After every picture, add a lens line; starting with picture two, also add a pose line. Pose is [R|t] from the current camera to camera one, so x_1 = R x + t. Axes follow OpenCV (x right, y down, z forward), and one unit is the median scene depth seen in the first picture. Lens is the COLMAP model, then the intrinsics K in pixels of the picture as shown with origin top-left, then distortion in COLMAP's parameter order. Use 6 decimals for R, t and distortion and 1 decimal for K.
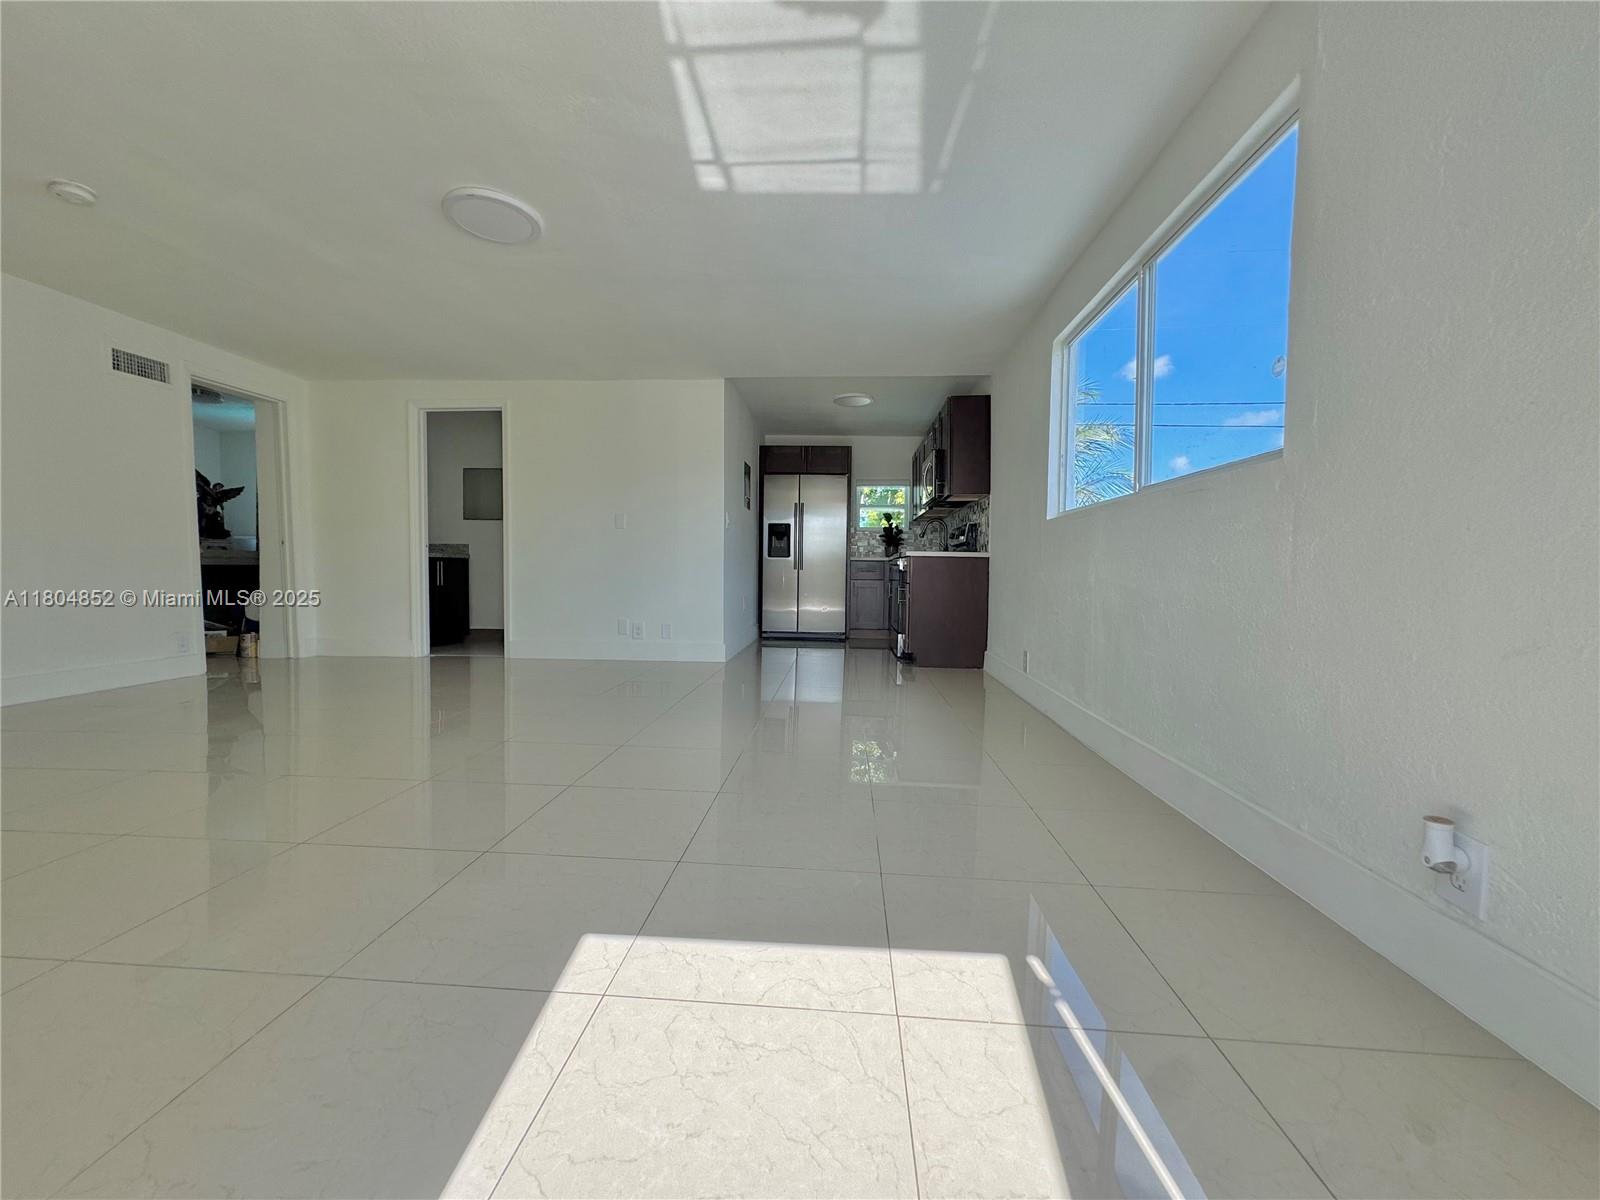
lens RADIAL K [[639.9, 0, 803.3], [0, 639.9, 598.5], [0, 0, 1]] dist [-0.001222, -0.000713]
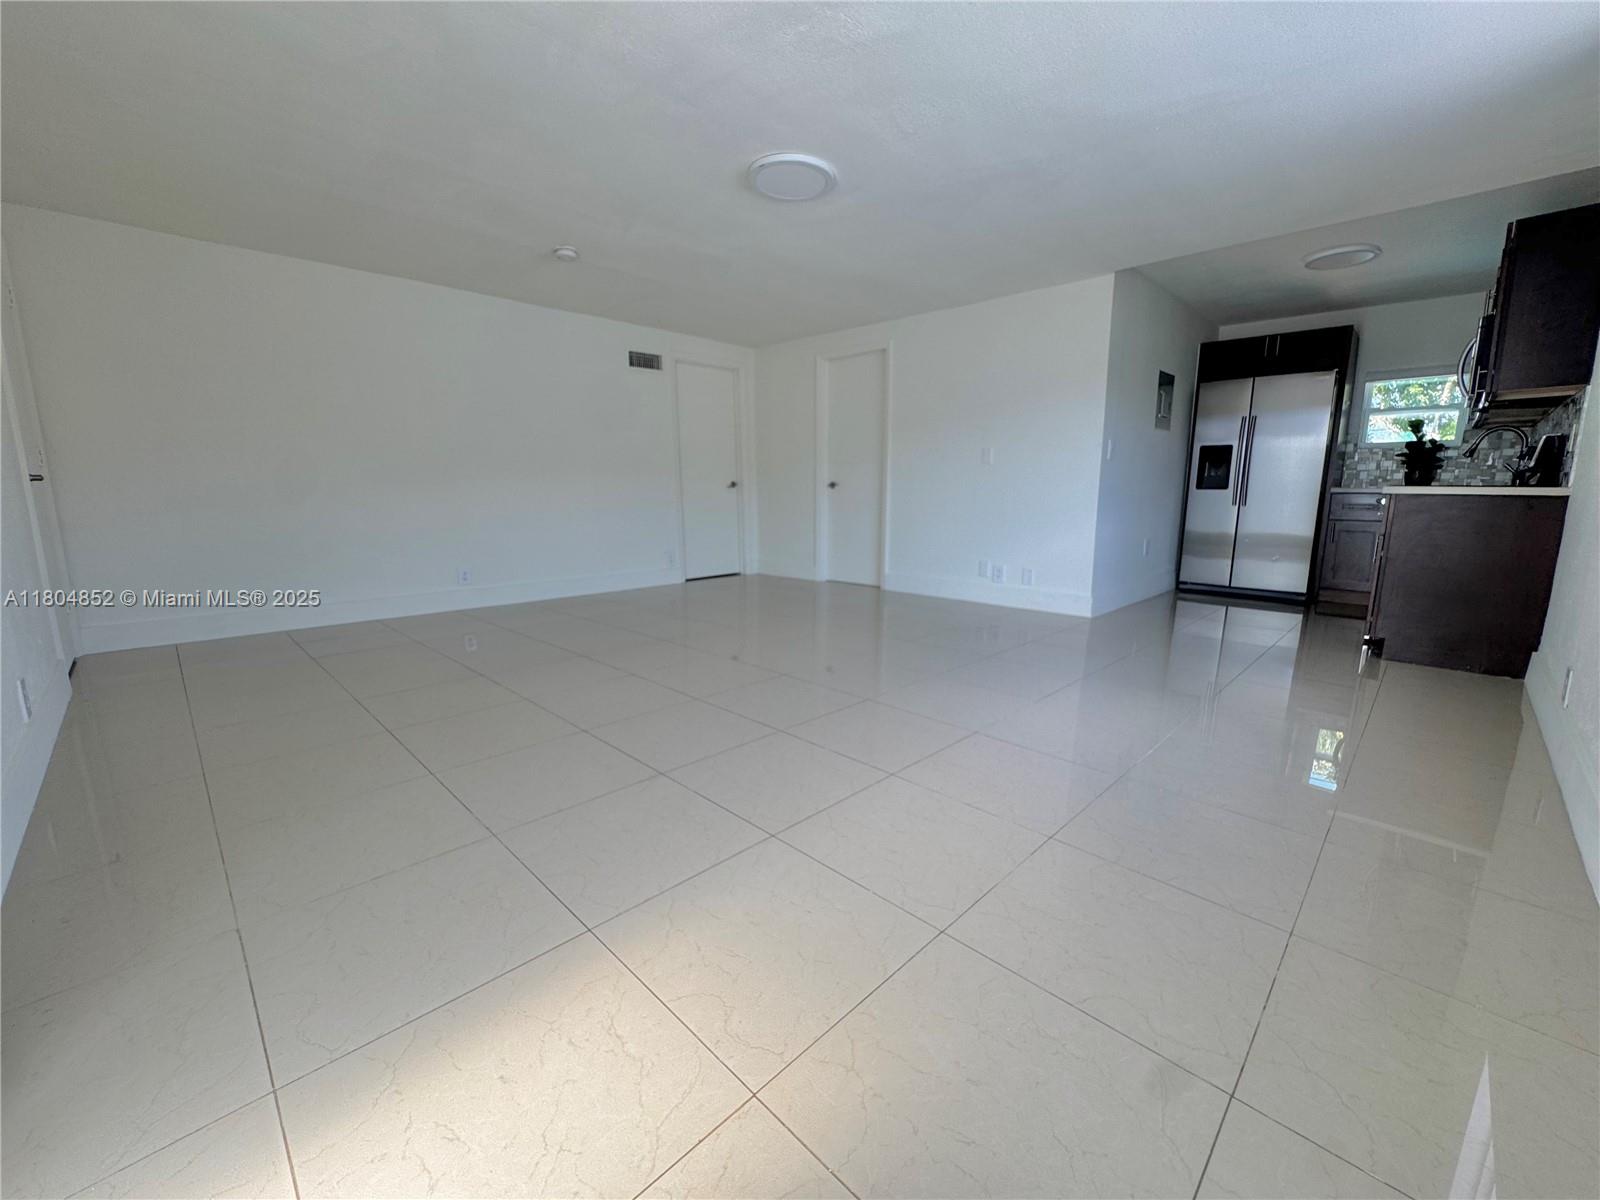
lens RADIAL K [[639.9, 0, 806.1], [0, 639.9, 595.6], [0, 0, 1]] dist [-0.001222, -0.000713]
pose [[0.753625, 0.103081, -0.649172, 0.110229], [-0.024589, 0.991356, 0.128871, -0.024178], [0.656845, -0.081158, 0.749646, 0.076386]]
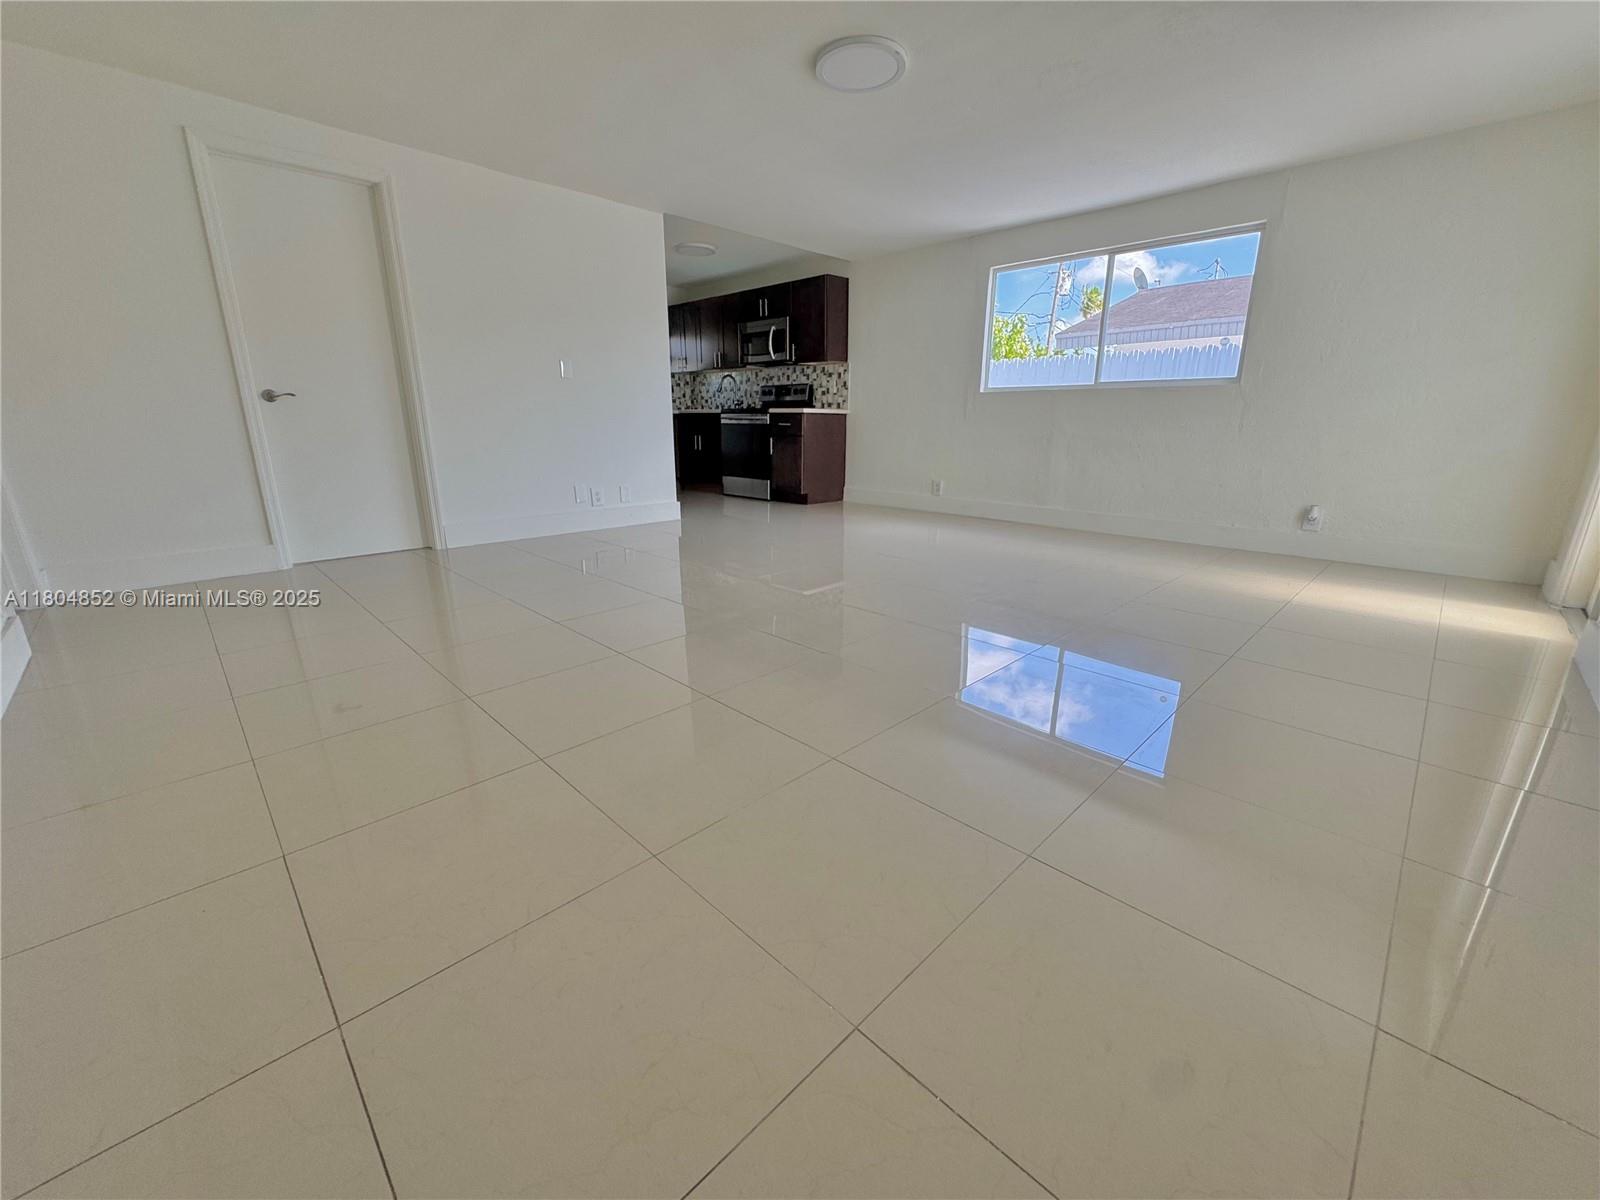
lens RADIAL K [[639.9, 0, 794.8], [0, 639.9, 588.8], [0, 0, 1]] dist [-0.001222, -0.000713]
pose [[0.658905, -0.198978, 0.725432, -0.577821], [0.032257, 0.970967, 0.237027, -0.022139], [-0.751534, -0.132778, 0.646194, 0.137719]]
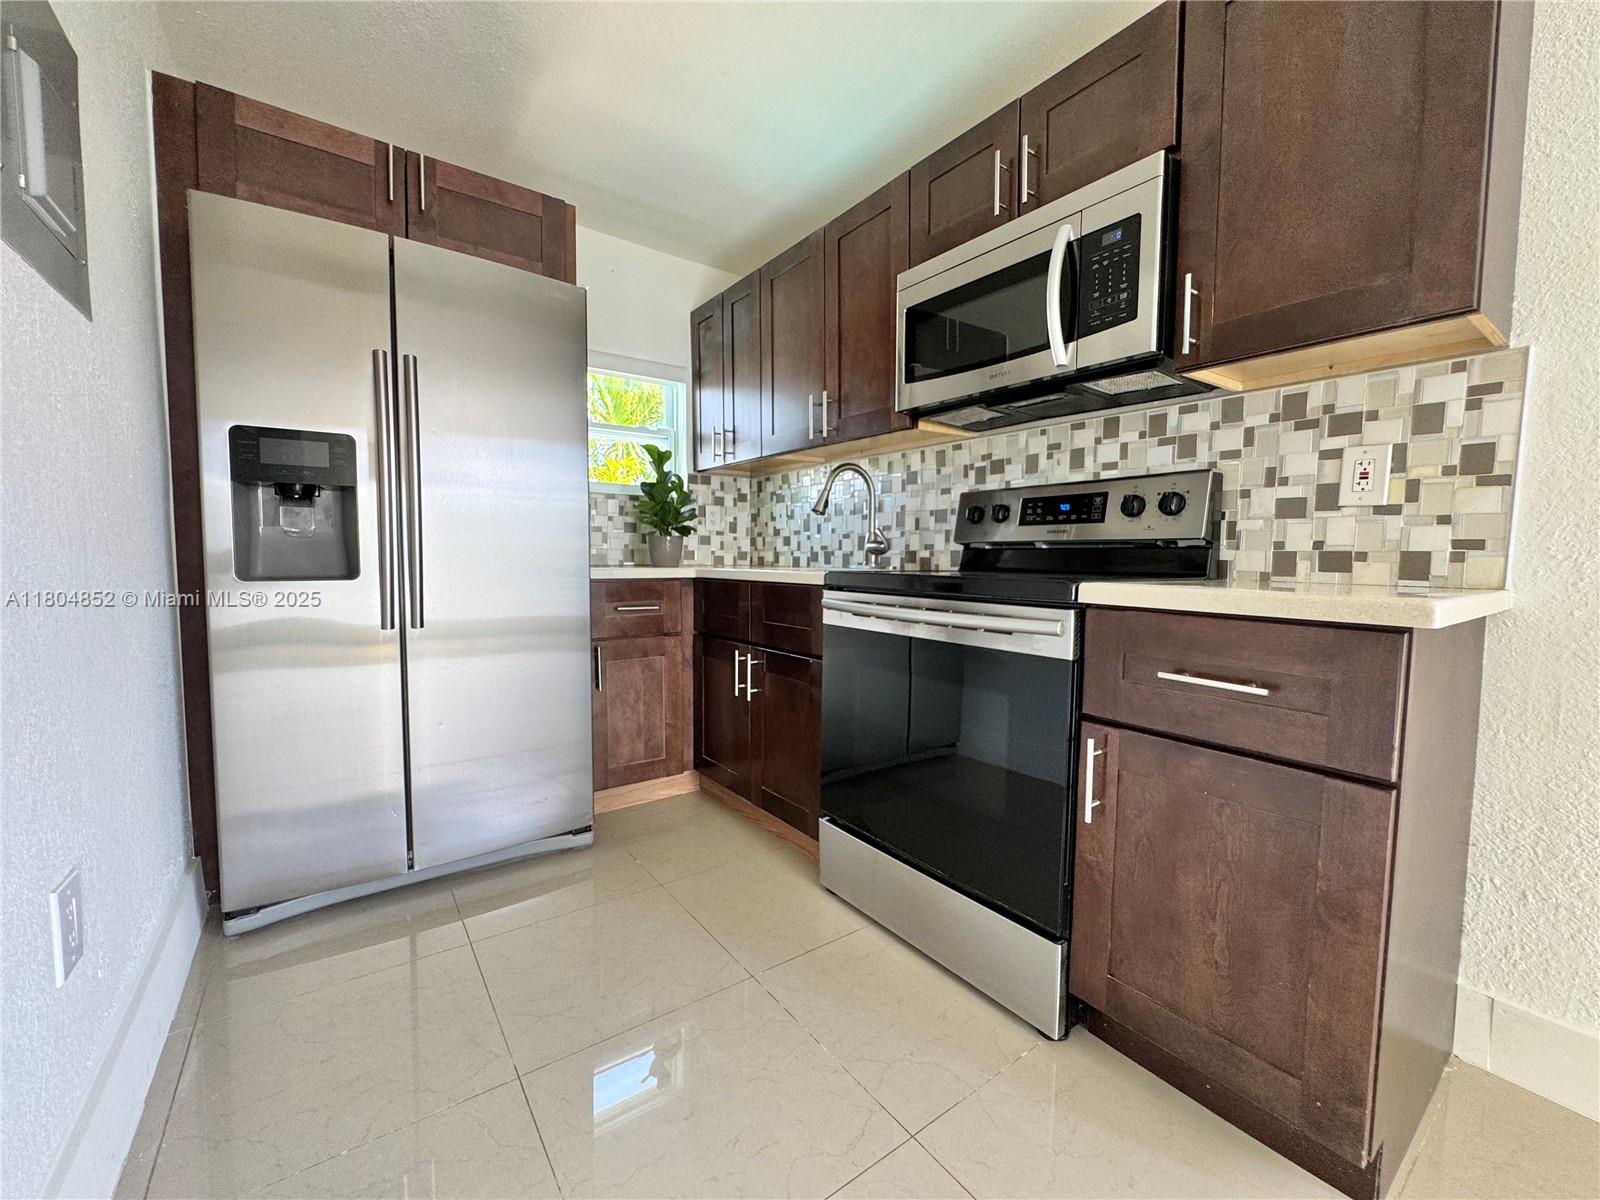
lens RADIAL K [[639.9, 0, 798.2], [0, 639.9, 595.8], [0, 0, 1]] dist [-0.001222, -0.000713]
pose [[0.766327, -0.050565, 0.640458, -0.048316], [0.029849, 0.998624, 0.043127, -0.063980], [-0.641758, -0.013933, 0.766781, 0.713824]]
